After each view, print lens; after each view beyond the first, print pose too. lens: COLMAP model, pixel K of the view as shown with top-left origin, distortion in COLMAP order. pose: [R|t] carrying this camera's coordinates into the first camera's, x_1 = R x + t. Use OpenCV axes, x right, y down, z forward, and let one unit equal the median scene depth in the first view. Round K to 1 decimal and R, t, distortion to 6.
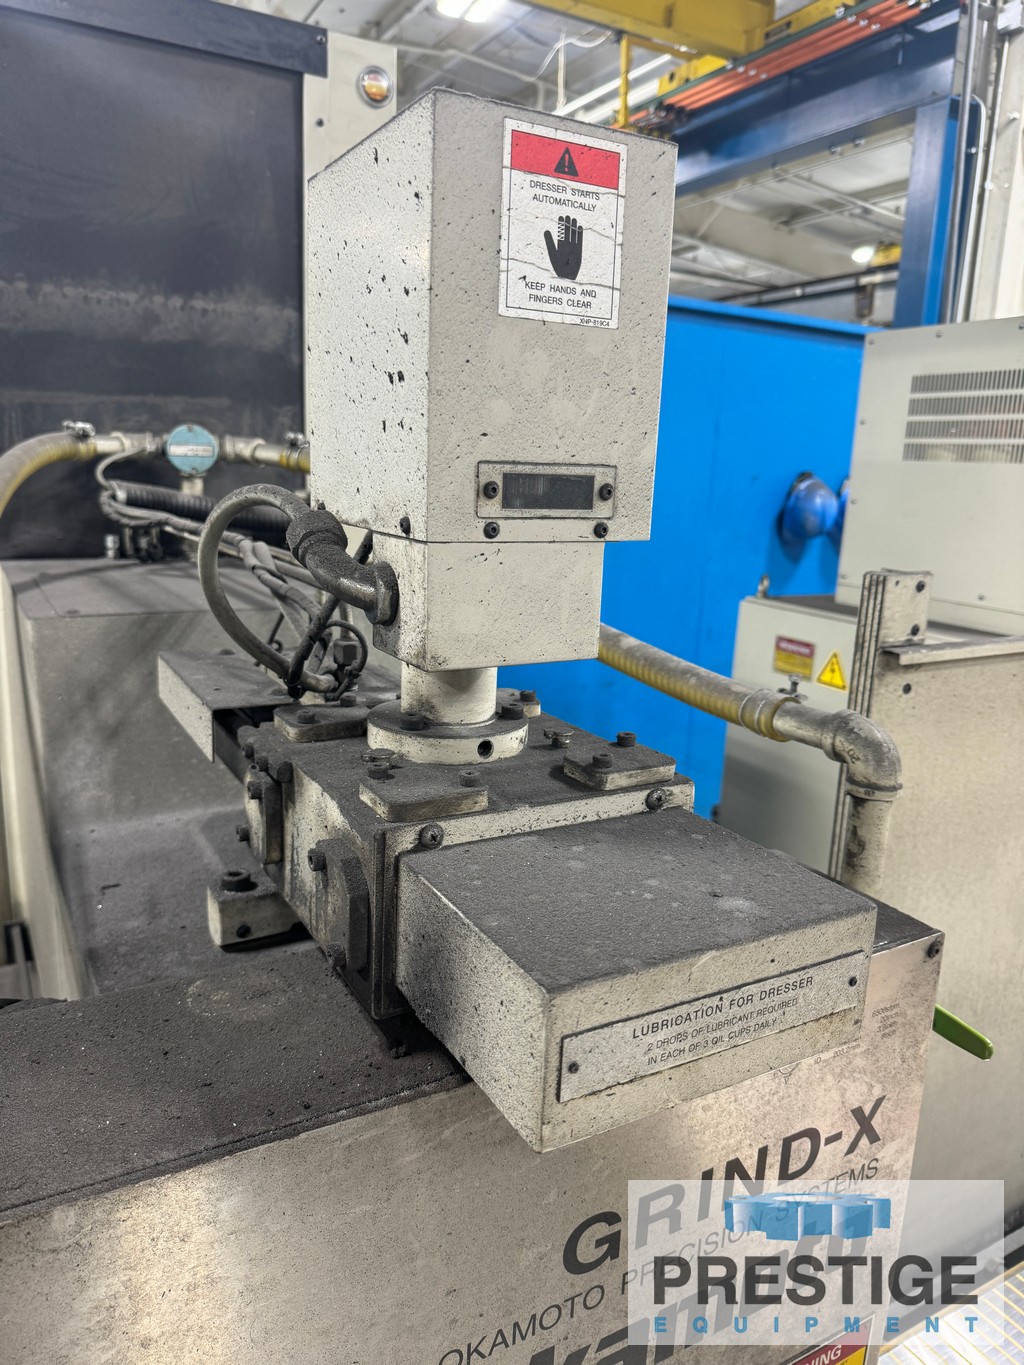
lens RADIAL K [[973.5, 0, 509.8], [0, 973.5, 675.6], [0, 0, 1]] dist [0.001220, -0.015754]
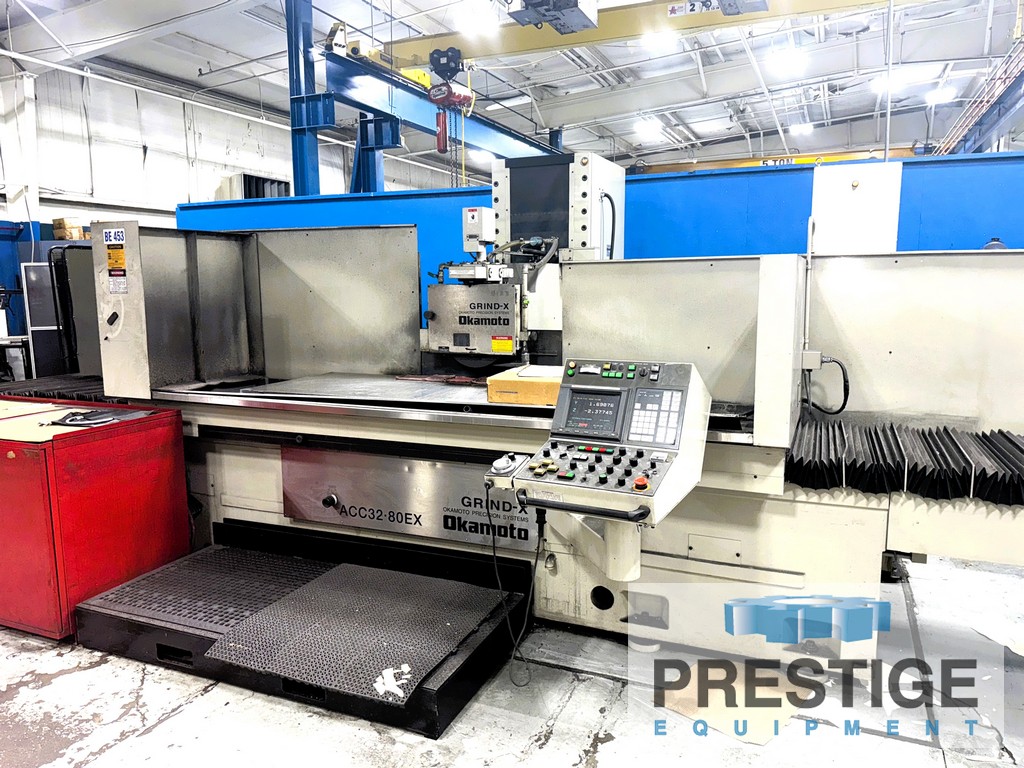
lens RADIAL K [[730.3, 0, 512.4], [0, 730.3, 383.2], [0, 0, 1]] dist [0.001220, -0.015754]
pose [[0.615796, 0.063954, -0.785305, 2.511117], [-0.135295, 0.990479, -0.025428, 0.588402], [0.776202, 0.121906, 0.618586, -1.320327]]
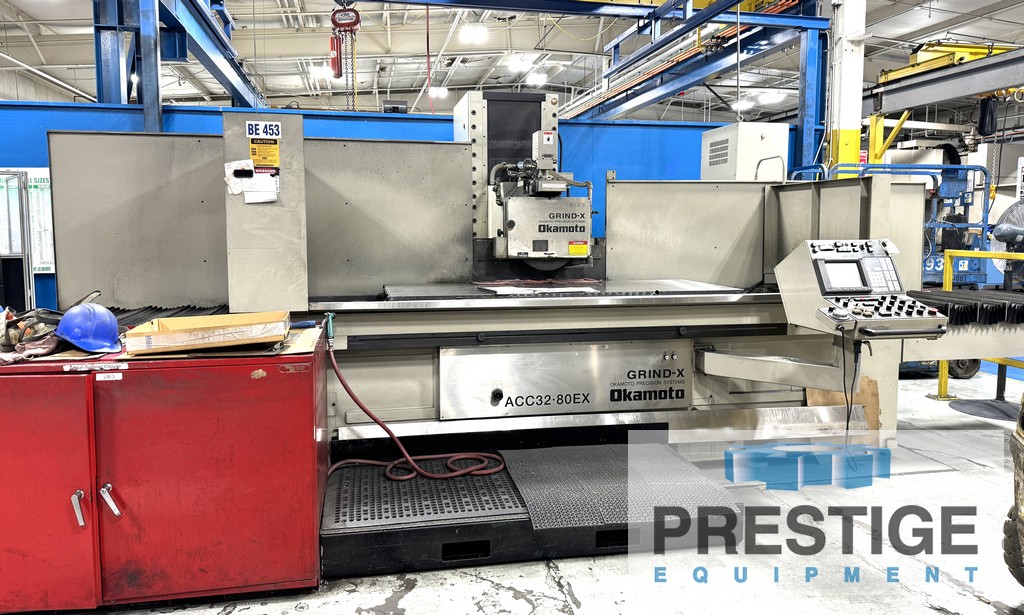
lens RADIAL K [[707.8, 0, 503.4], [0, 707.8, 284.8], [0, 0, 1]] dist [-0.000718, -0.003657]
pose [[0.947948, -0.015589, -0.318044, 0.868750], [-0.028107, 0.990806, -0.132337, 0.988860], [0.317183, 0.134388, 0.938794, -2.789147]]
